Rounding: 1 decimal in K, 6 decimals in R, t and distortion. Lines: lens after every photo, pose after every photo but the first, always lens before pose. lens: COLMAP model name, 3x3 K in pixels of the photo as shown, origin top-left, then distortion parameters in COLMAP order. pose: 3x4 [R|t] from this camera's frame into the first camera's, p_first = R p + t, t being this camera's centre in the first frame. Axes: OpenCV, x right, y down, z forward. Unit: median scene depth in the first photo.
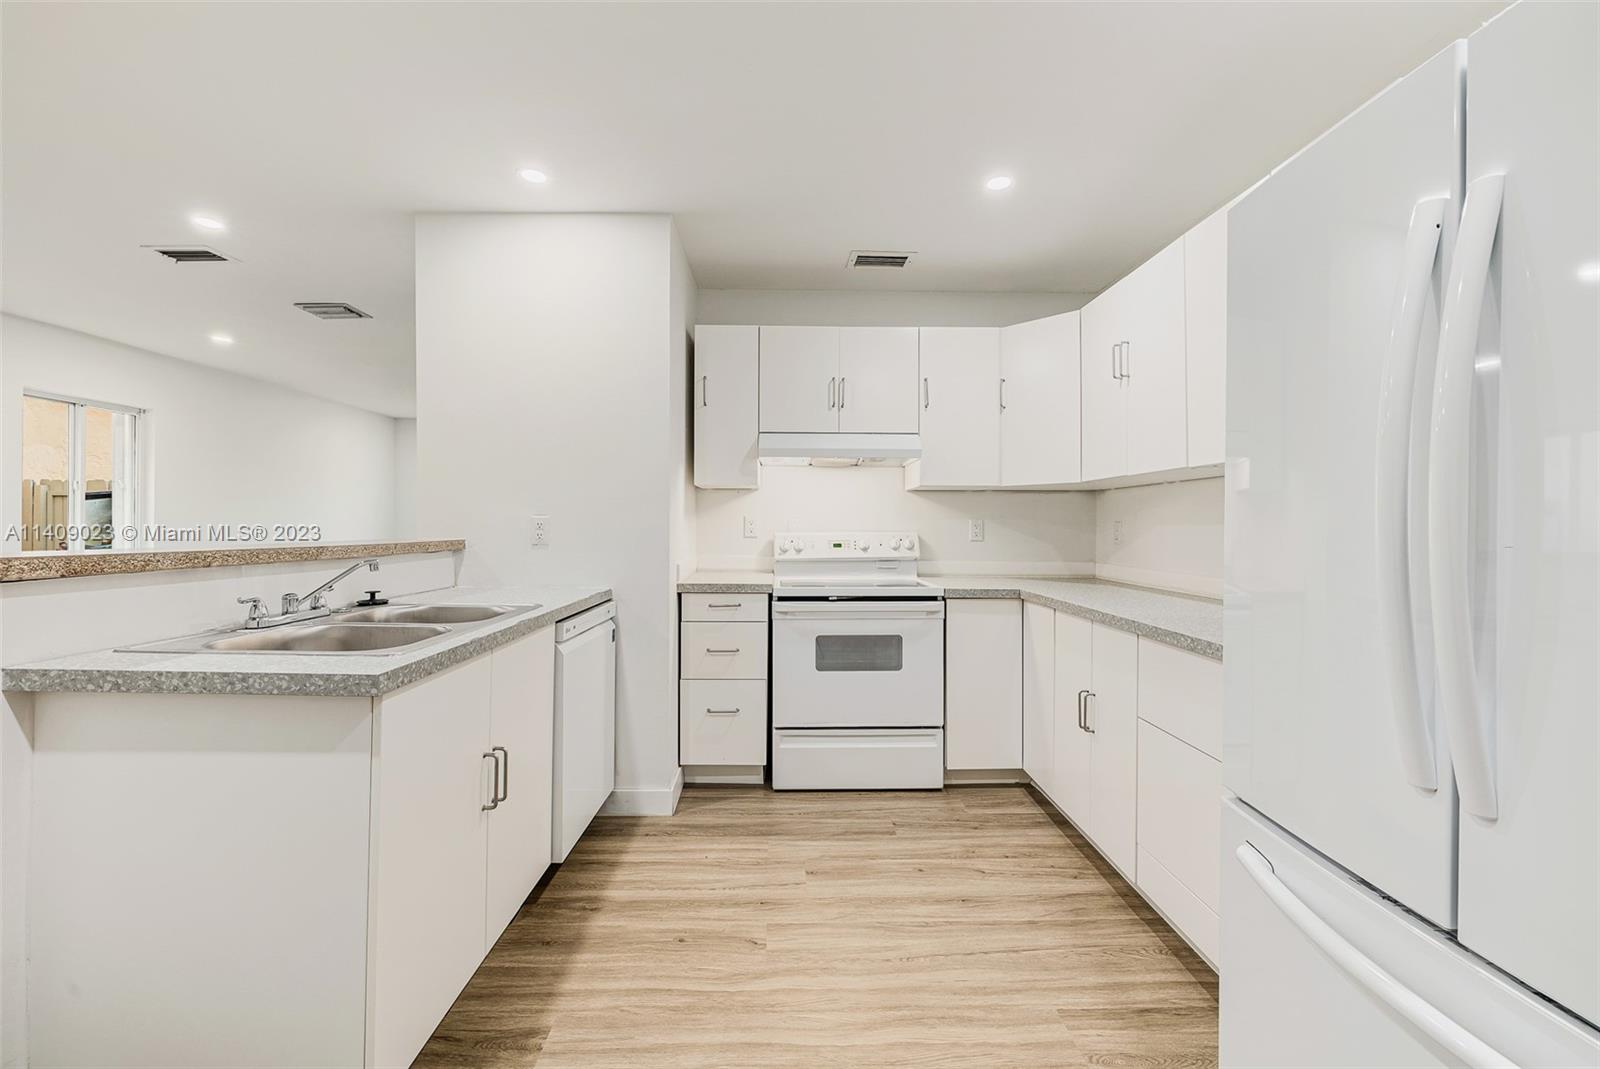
lens RADIAL K [[676.0, 0, 799.3], [0, 676.0, 522.1], [0, 0, 1]] dist [-0.000516, 0.000691]
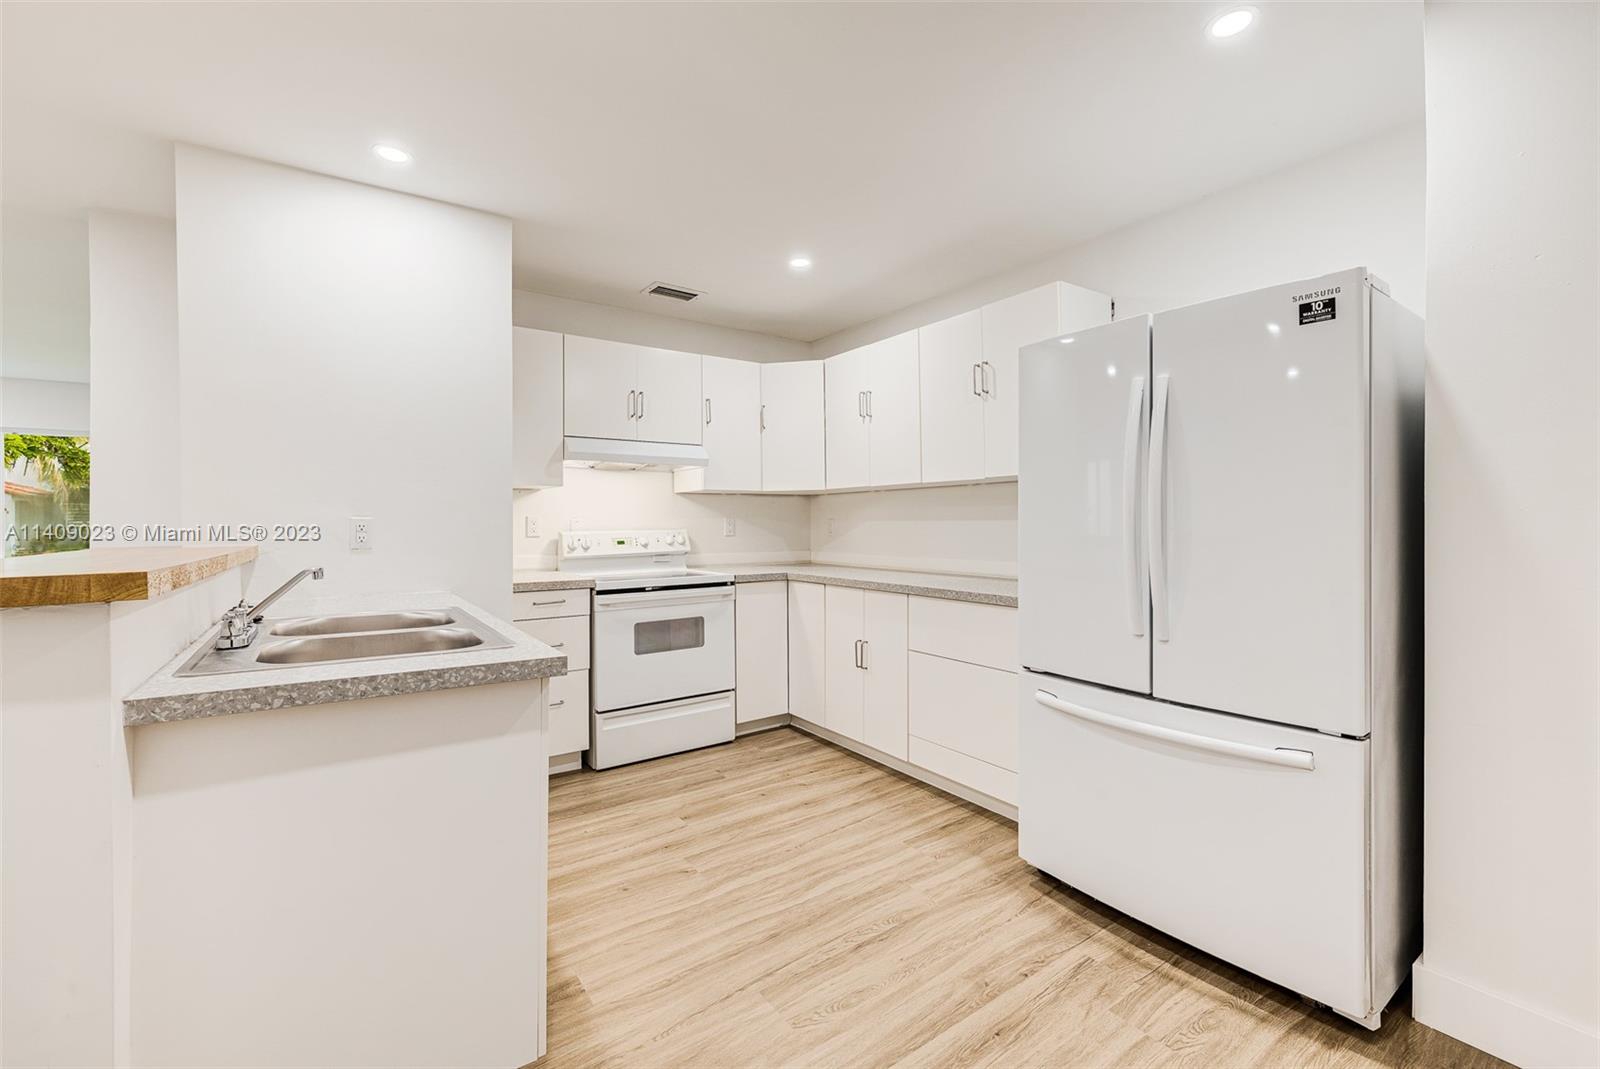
lens RADIAL K [[676.0, 0, 795.2], [0, 676.0, 519.4], [0, 0, 1]] dist [-0.000516, 0.000691]
pose [[0.829535, -0.006493, 0.558417, -0.437899], [0.007121, 0.999974, 0.001048, -0.003048], [-0.558410, 0.003107, 0.829560, -0.082352]]
